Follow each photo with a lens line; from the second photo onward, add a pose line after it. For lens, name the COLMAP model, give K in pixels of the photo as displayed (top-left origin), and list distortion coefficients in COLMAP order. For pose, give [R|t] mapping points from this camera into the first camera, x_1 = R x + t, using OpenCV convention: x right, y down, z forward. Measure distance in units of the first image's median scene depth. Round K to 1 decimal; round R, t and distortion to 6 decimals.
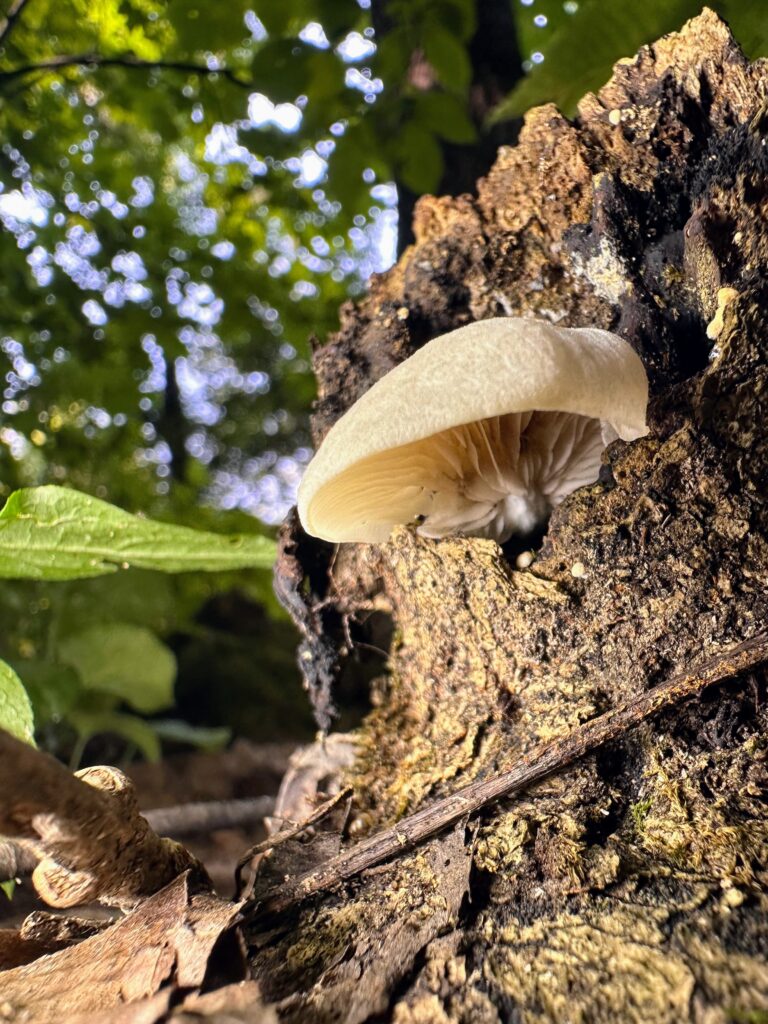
lens RADIAL K [[710.9, 0, 471.5], [0, 710.9, 619.1], [0, 0, 1]] dist [-0.016951, 0.000456]
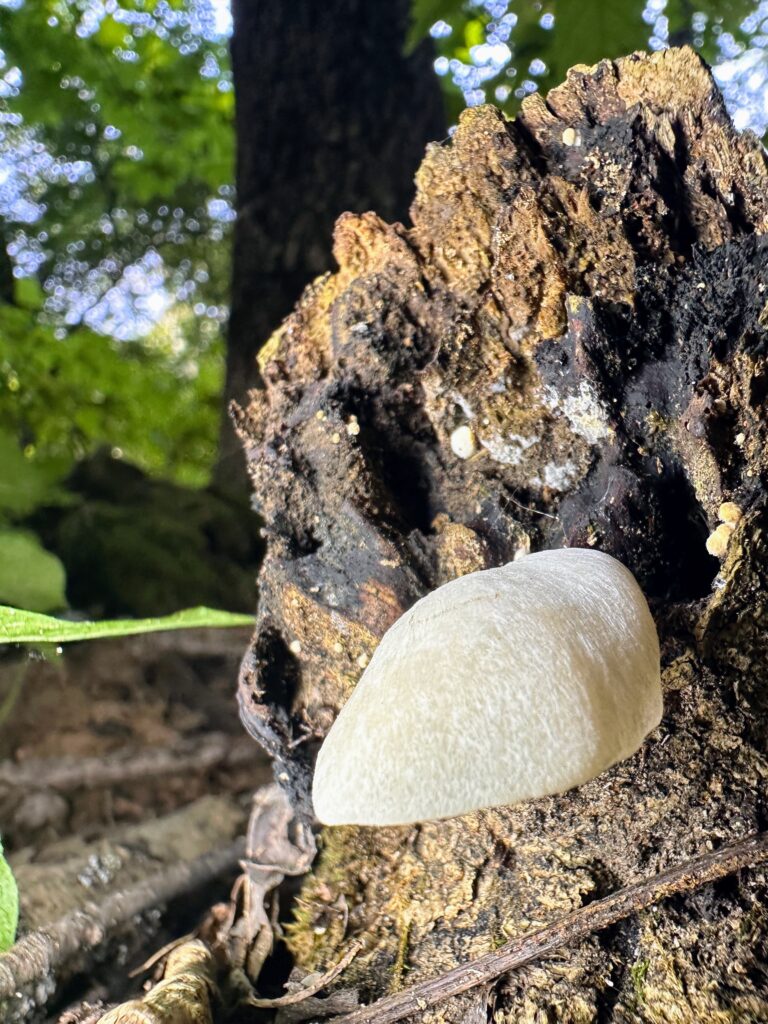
lens RADIAL K [[710.9, 0, 447.0], [0, 710.9, 540.8], [0, 0, 1]] dist [-0.016951, 0.000456]
pose [[0.987094, -0.088797, 0.133266, -0.125036], [0.054274, 0.968436, 0.243282, -0.565854], [-0.150663, -0.232909, 0.960757, 0.103011]]
